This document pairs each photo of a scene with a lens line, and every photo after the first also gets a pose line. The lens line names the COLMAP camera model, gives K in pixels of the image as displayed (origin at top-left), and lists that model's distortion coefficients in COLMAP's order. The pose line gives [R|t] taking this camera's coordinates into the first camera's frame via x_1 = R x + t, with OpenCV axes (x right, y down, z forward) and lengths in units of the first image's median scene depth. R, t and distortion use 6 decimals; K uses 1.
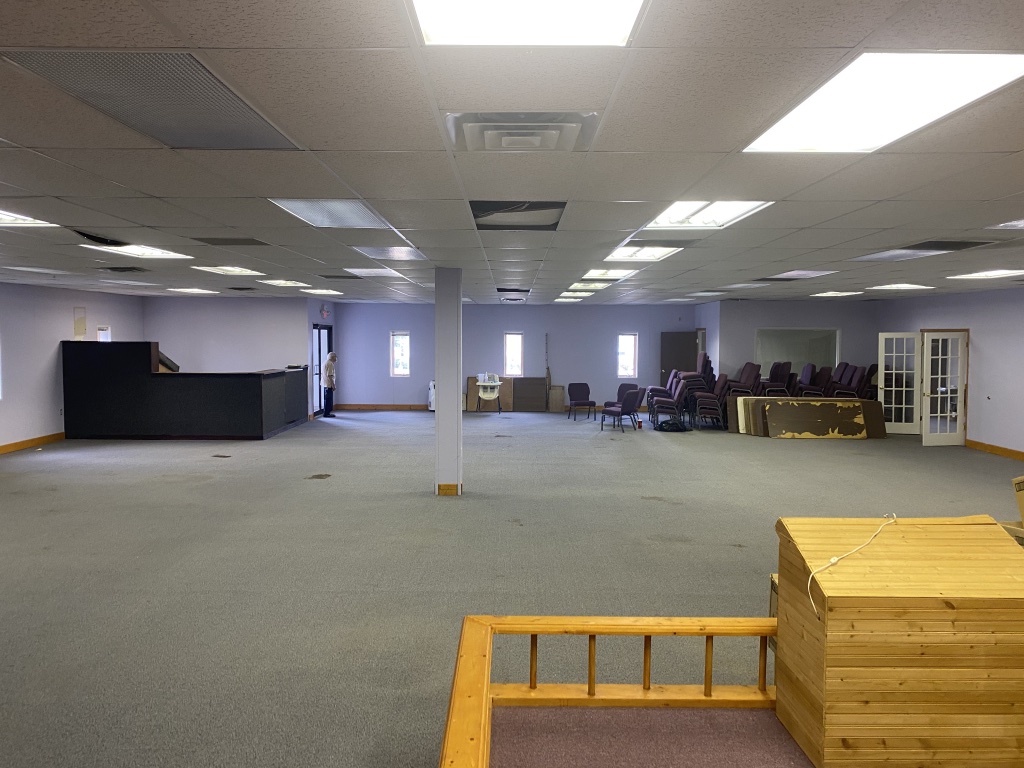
lens RADIAL K [[772.4, 0, 531.6], [0, 772.4, 381.6], [0, 0, 1]] dist [0.069339, -0.003530]
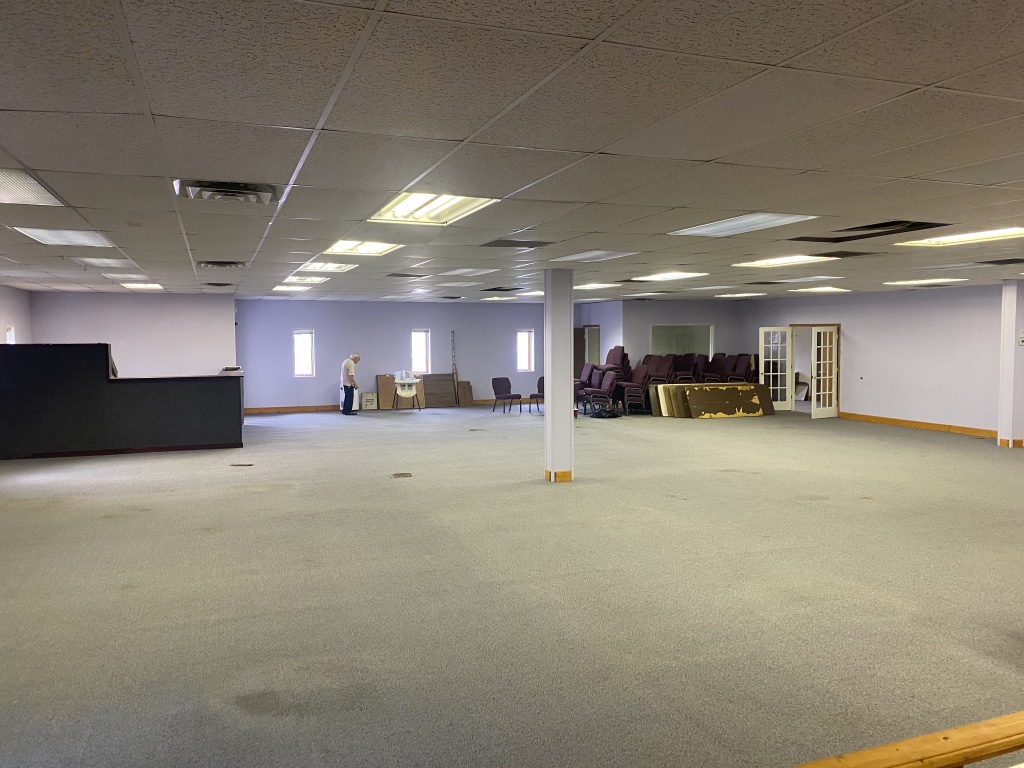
lens RADIAL K [[772.4, 0, 531.6], [0, 772.4, 381.6], [0, 0, 1]] dist [0.069339, -0.003530]
pose [[0.936908, -0.032593, 0.348054, -0.303059], [0.030757, 0.999469, 0.010800, -0.002929], [-0.348221, 0.000587, 0.937412, 0.004217]]
